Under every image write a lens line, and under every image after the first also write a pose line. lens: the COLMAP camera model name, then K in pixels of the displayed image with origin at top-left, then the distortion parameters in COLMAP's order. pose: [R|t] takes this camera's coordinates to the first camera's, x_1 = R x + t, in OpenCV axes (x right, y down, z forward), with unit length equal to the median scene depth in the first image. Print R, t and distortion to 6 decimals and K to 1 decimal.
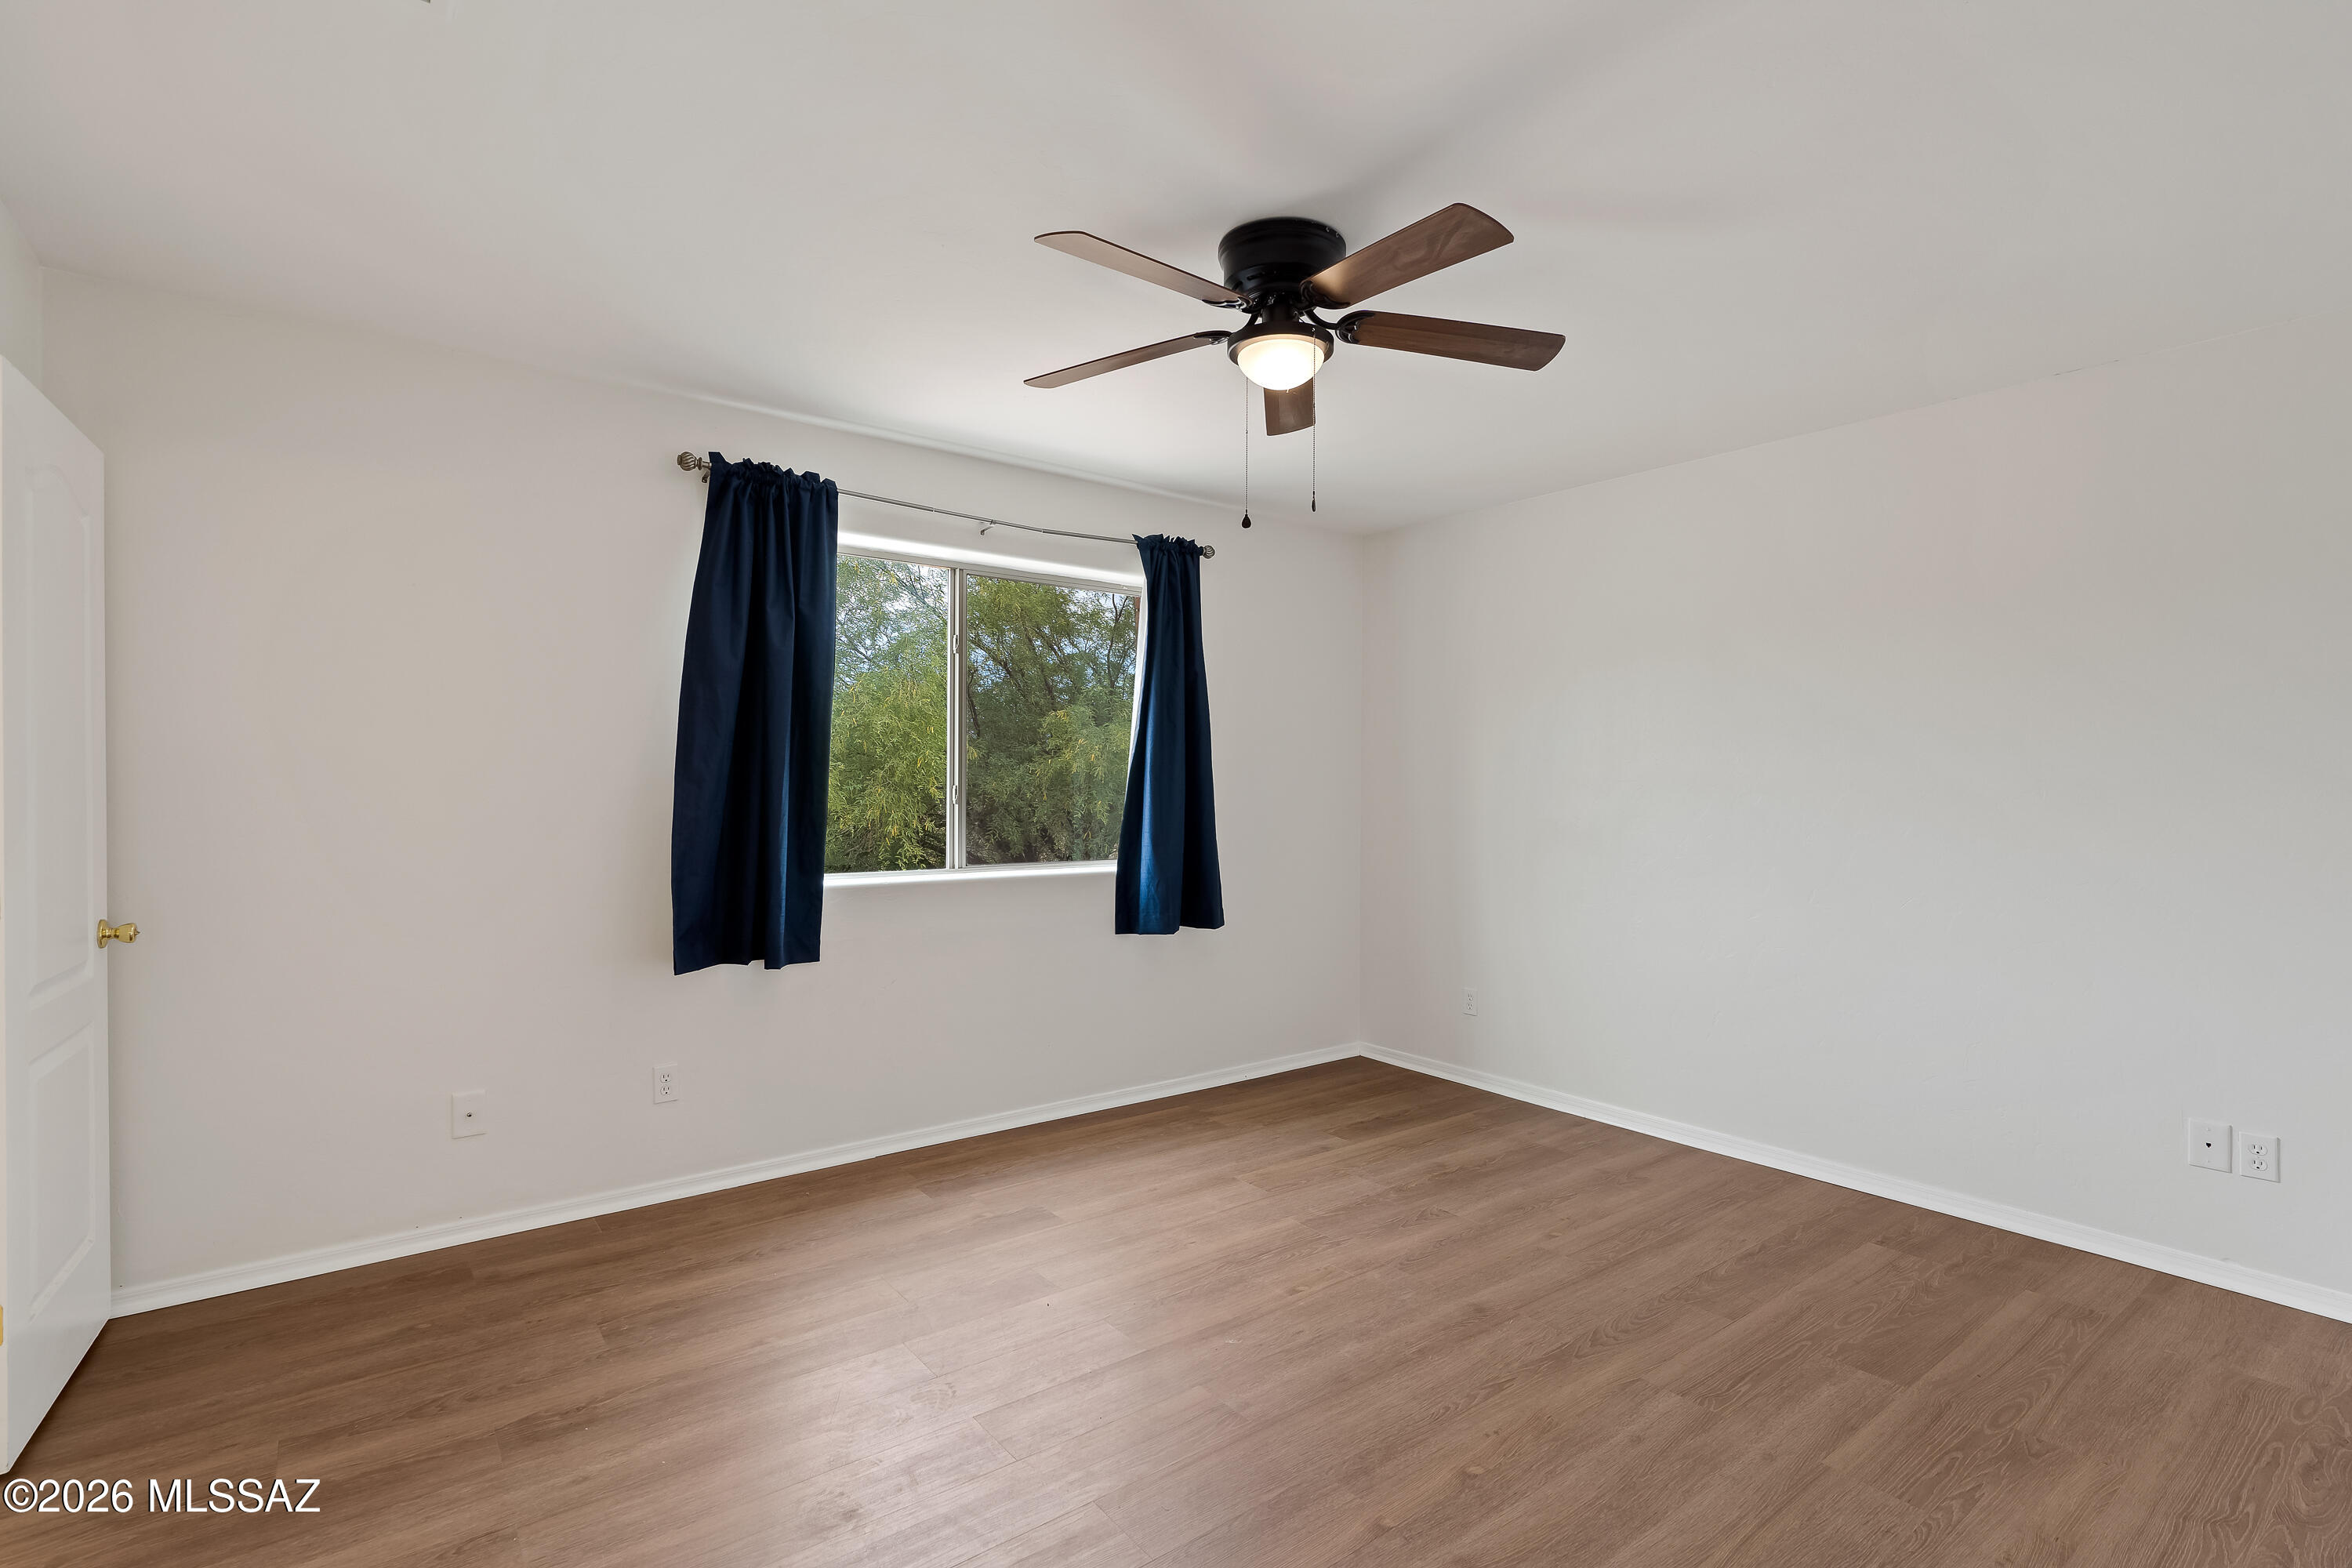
lens RADIAL K [[1091.6, 0, 1176.7], [0, 1091.6, 789.4], [0, 0, 1]] dist [-0.004455, 0.003150]
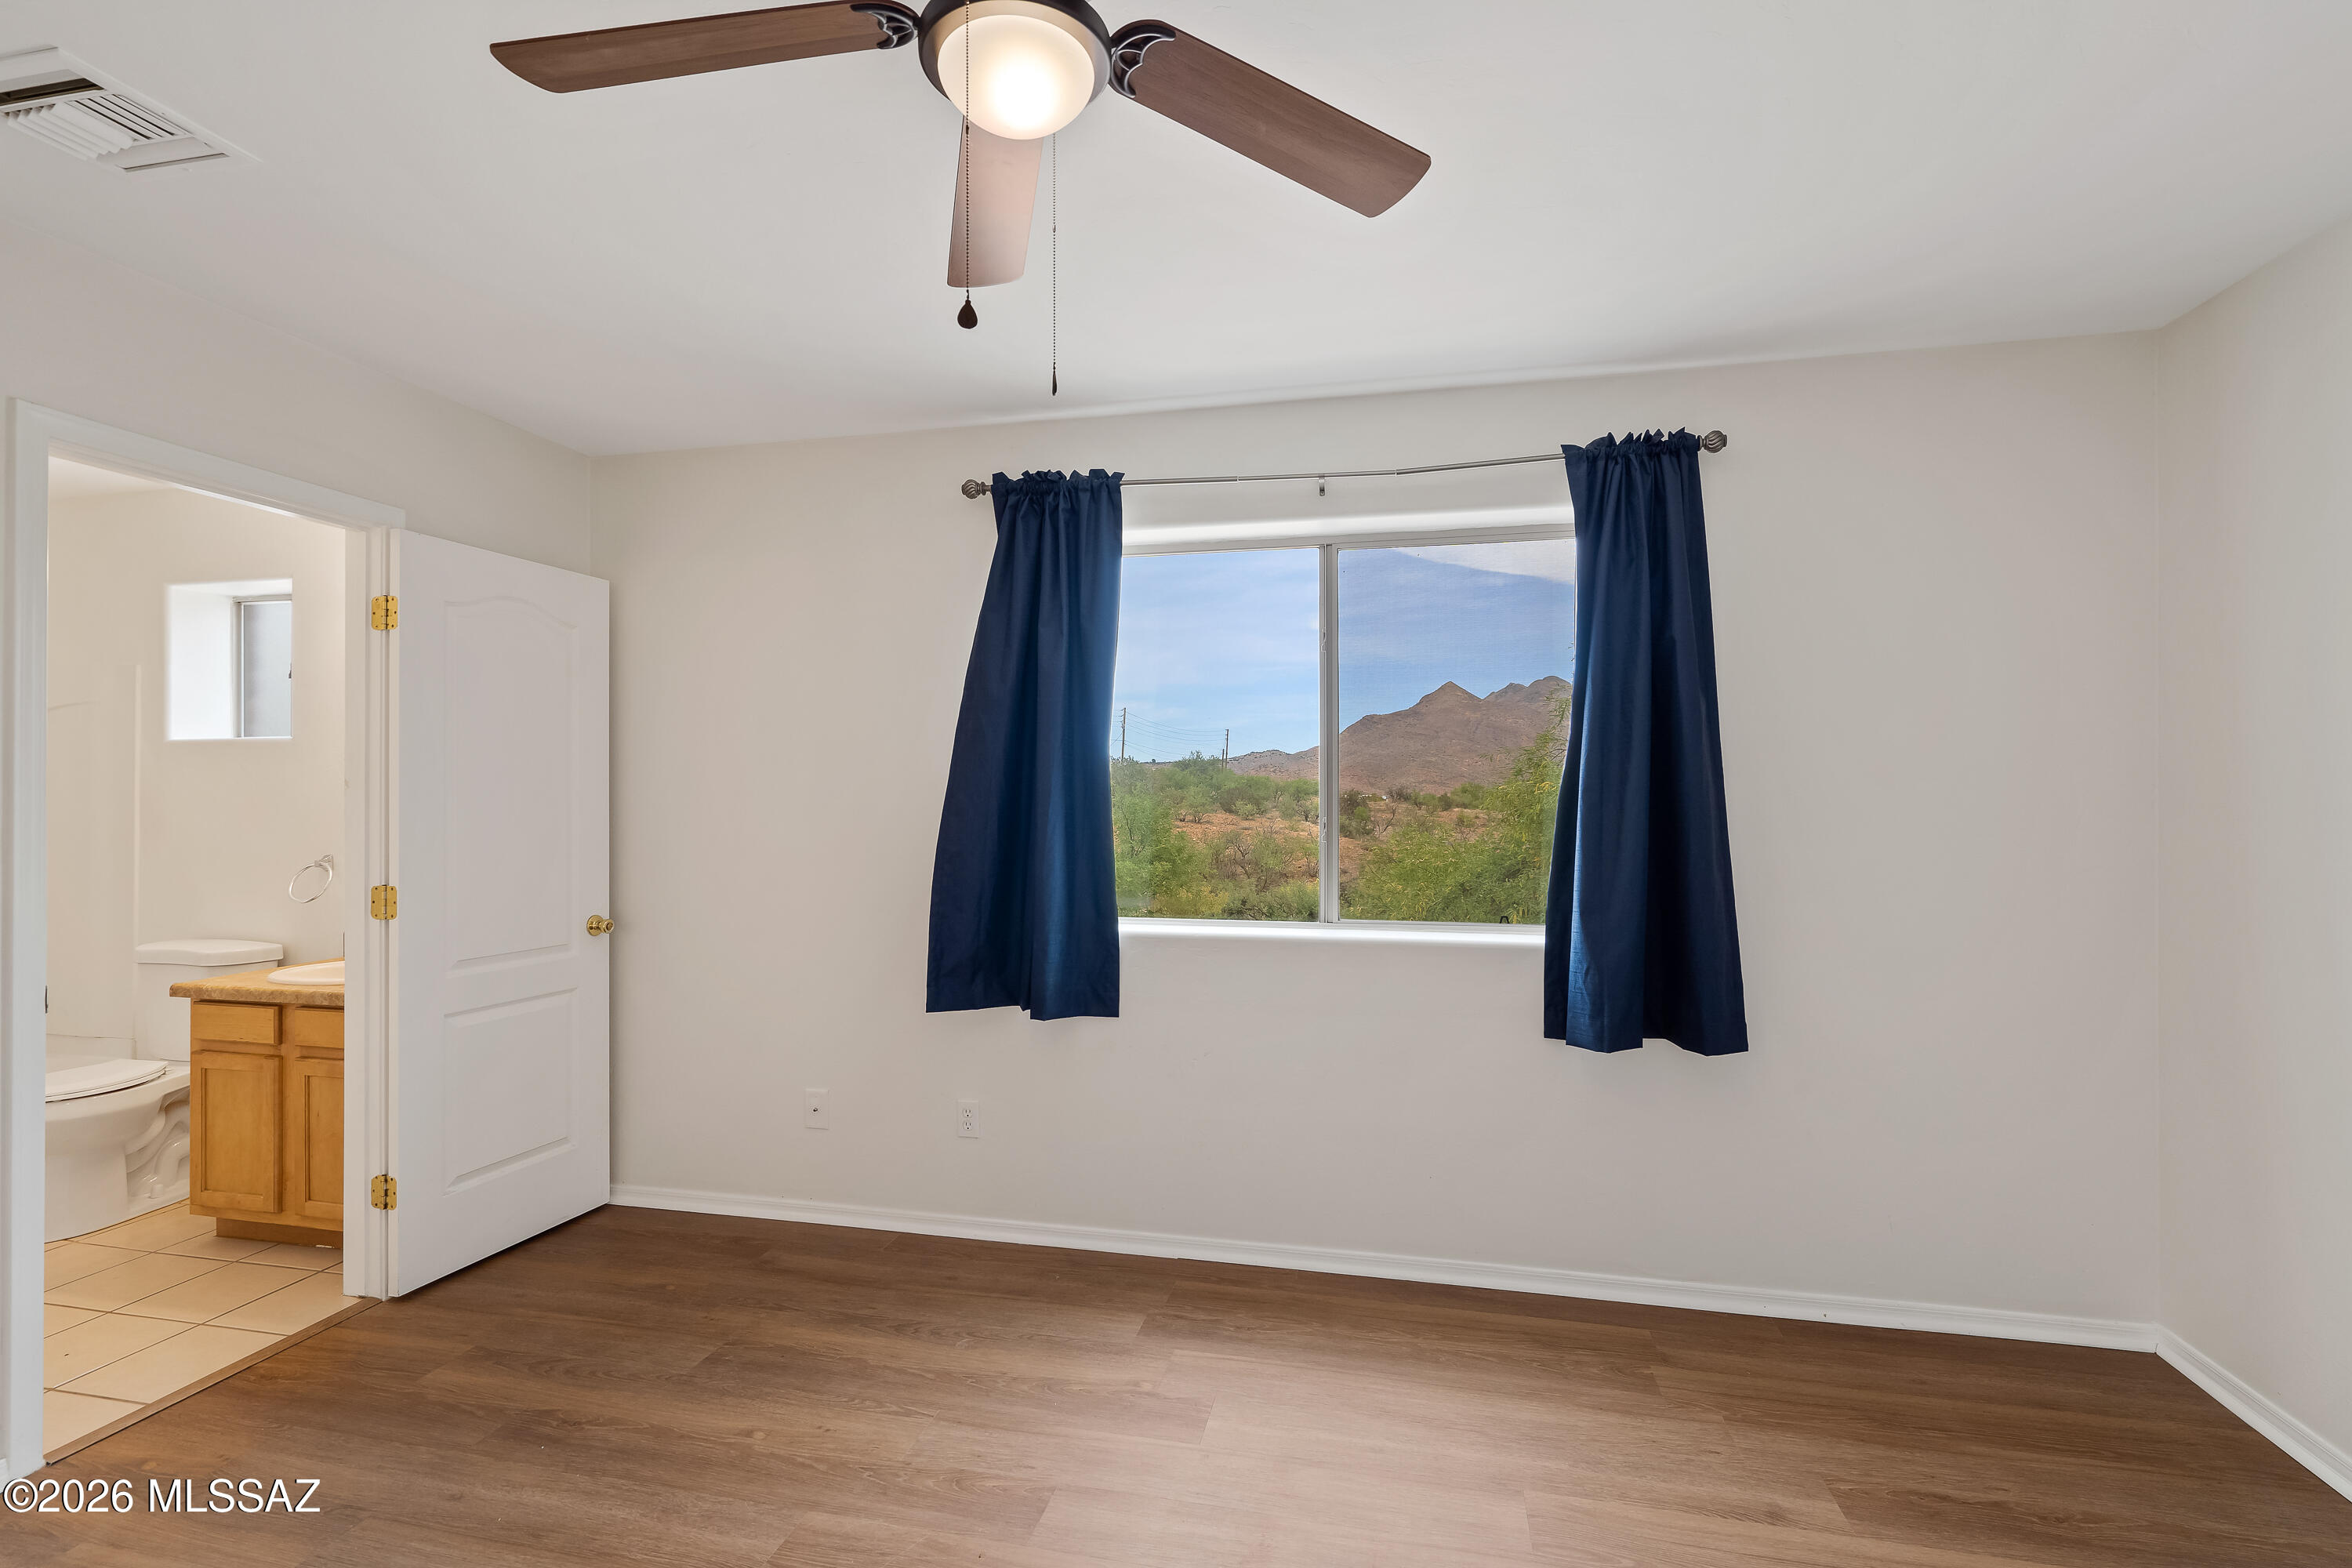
lens RADIAL K [[1091.6, 0, 1197.7], [0, 1091.6, 784.1], [0, 0, 1]] dist [-0.004455, 0.003150]
pose [[0.639787, -0.008580, -0.768504, 0.391899], [0.000477, 0.999942, -0.010766, -0.021446], [0.768552, 0.006521, 0.639754, 0.476104]]
